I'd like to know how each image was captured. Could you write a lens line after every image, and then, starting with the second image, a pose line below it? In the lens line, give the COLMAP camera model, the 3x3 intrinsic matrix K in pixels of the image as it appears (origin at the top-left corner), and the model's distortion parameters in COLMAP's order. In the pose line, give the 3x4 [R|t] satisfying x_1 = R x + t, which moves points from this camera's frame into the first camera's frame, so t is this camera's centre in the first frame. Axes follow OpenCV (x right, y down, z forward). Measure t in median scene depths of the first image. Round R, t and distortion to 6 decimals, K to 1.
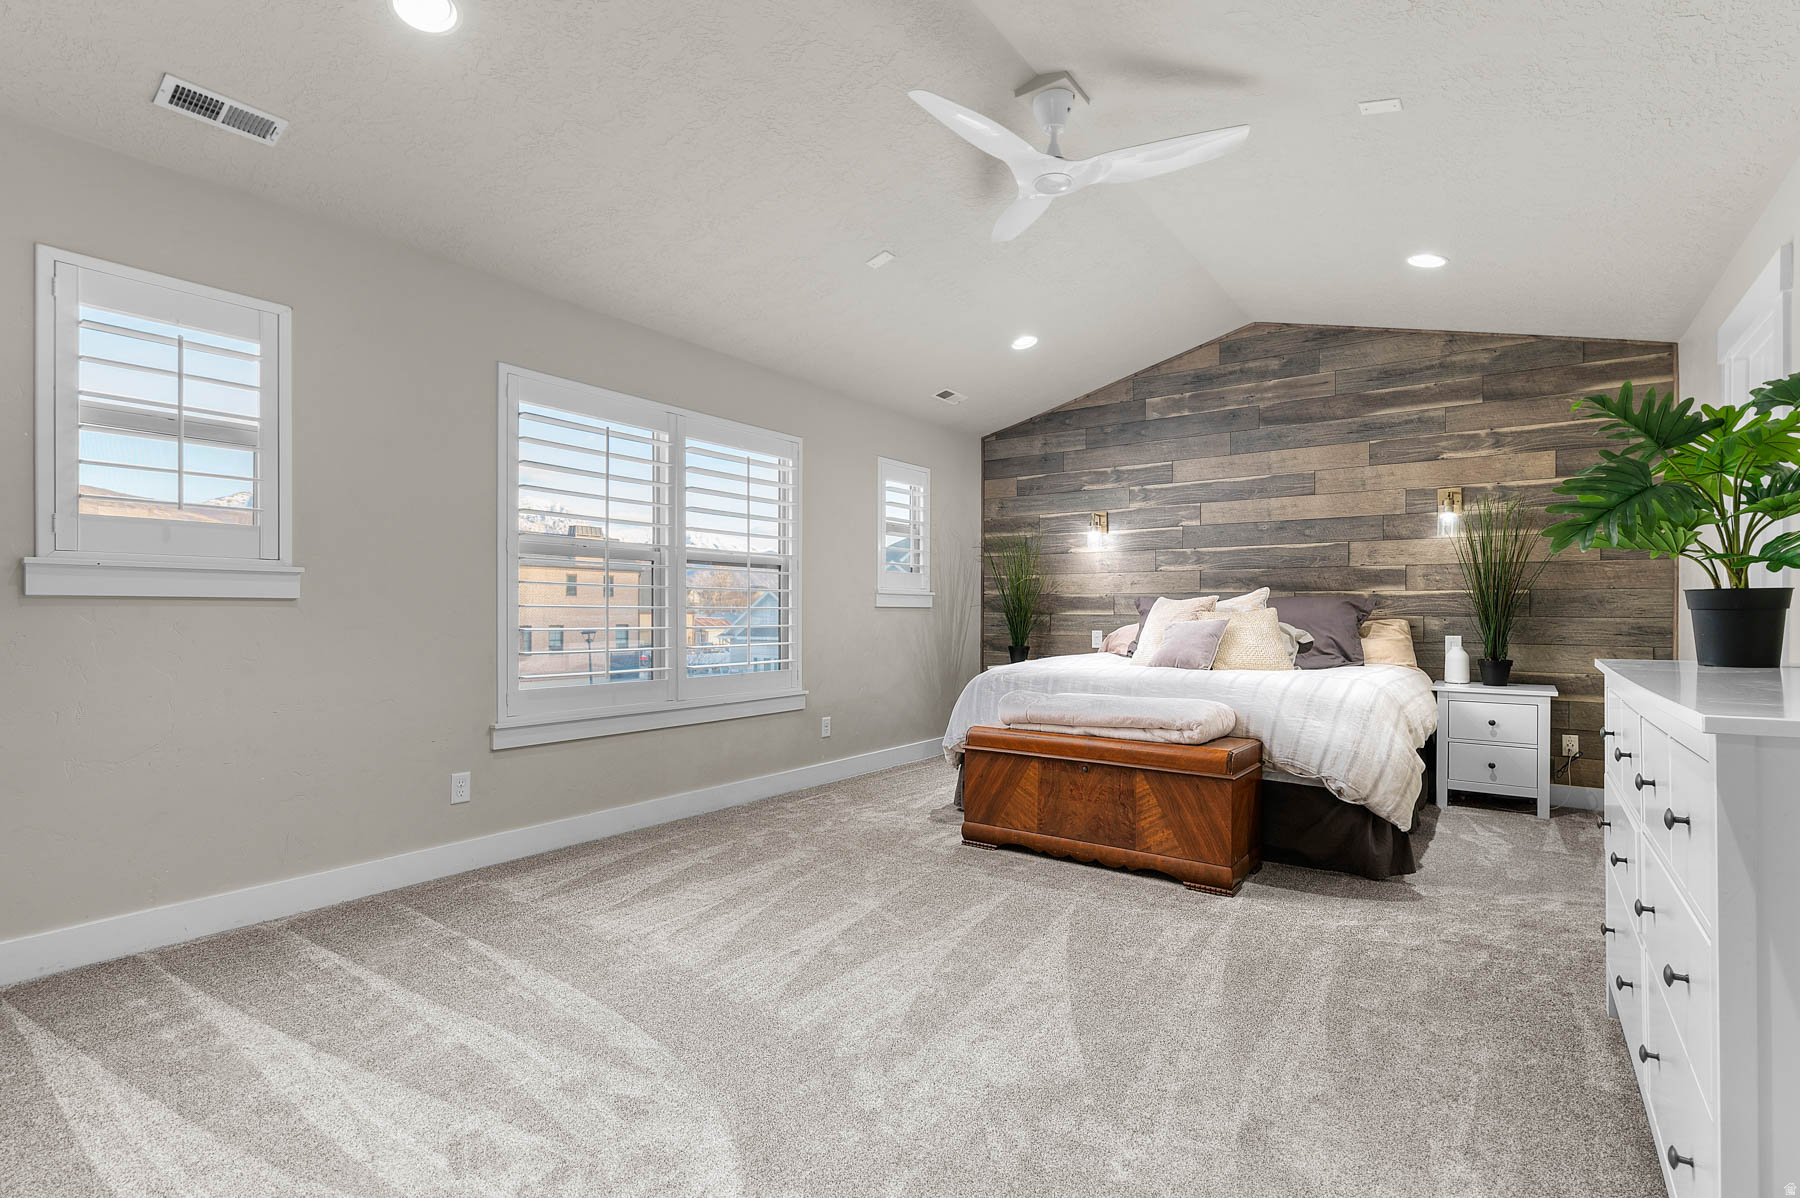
lens RADIAL K [[856.2, 0, 898.1], [0, 856.2, 618.9], [0, 0, 1]] dist [0.002763, 0.000315]
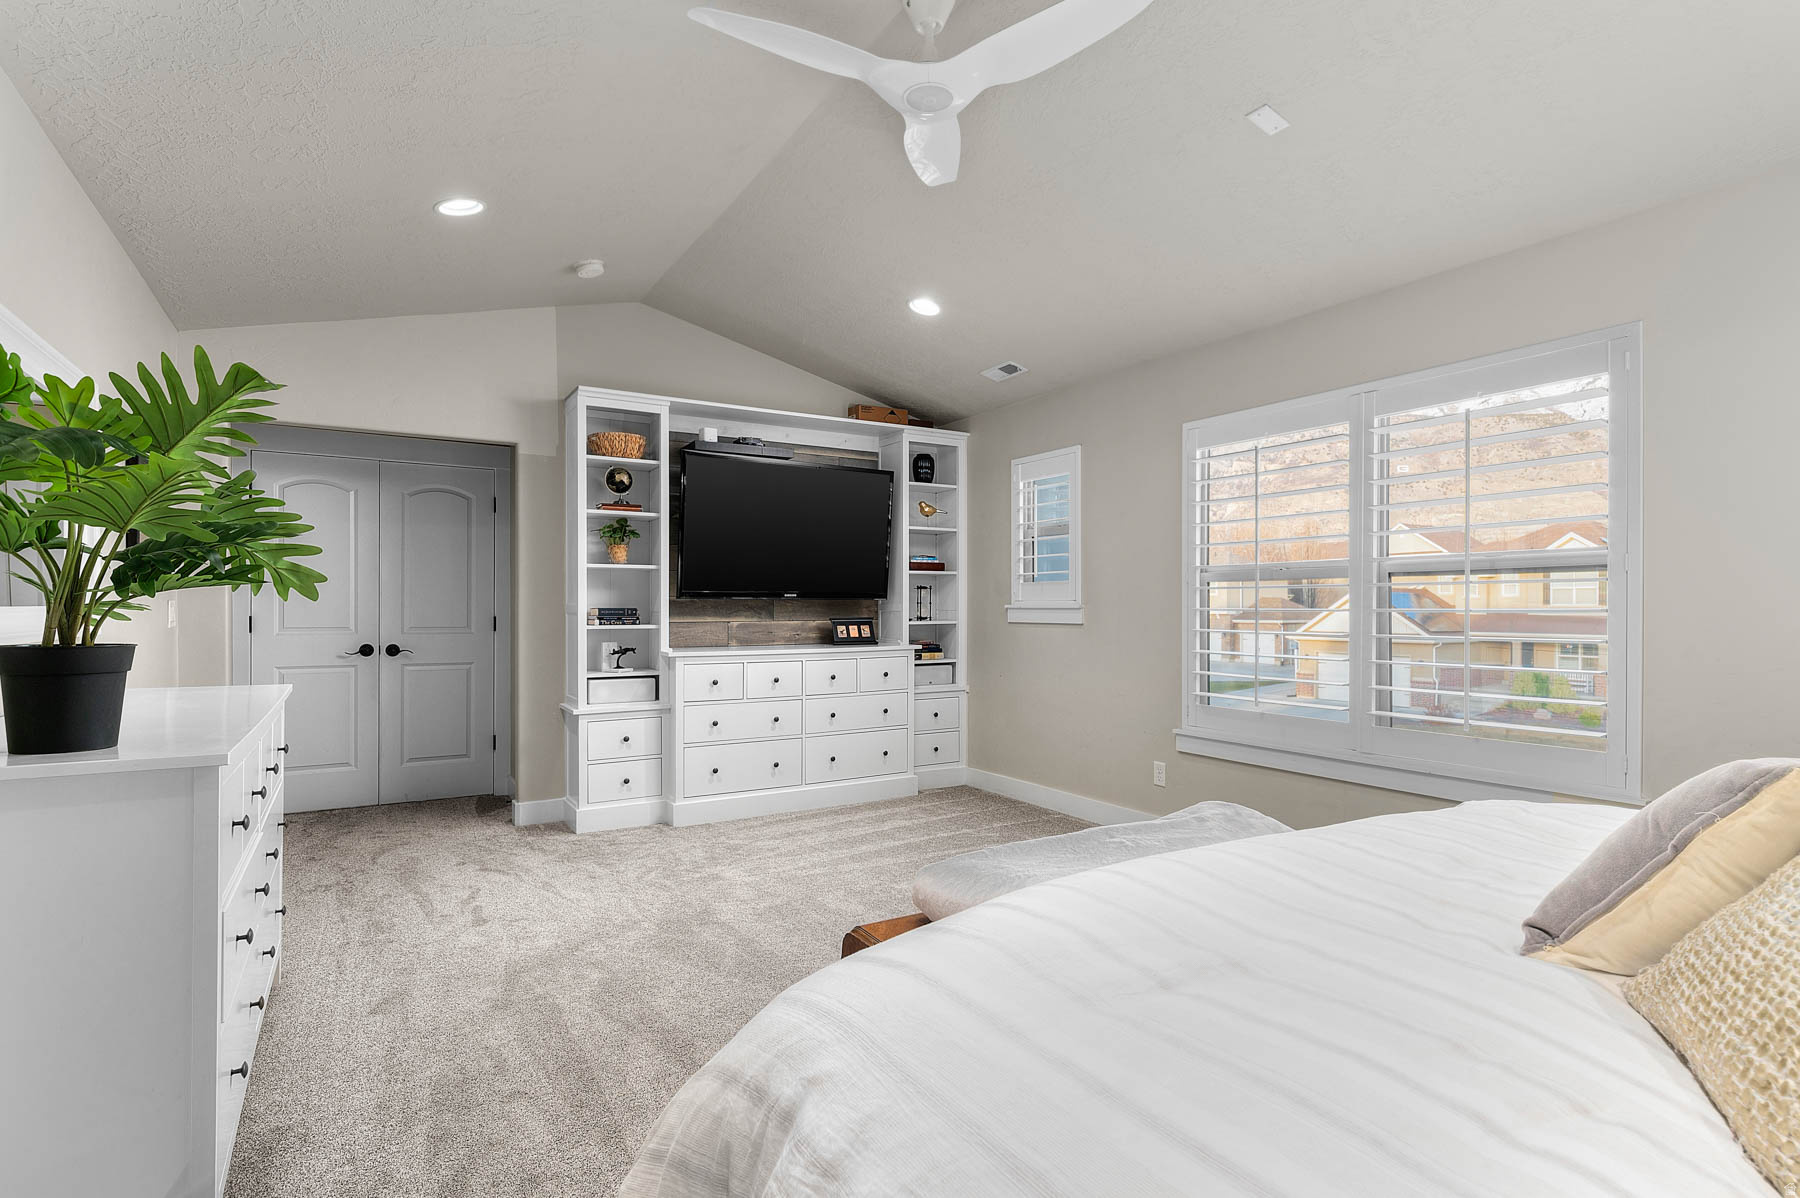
lens RADIAL K [[856.2, 0, 898.1], [0, 856.2, 618.9], [0, 0, 1]] dist [0.002763, 0.000315]
pose [[-0.382173, 0.004459, -0.924080, 0.787634], [-0.006189, 0.999954, 0.007385, -0.036742], [0.924070, 0.008542, -0.382127, 1.109778]]
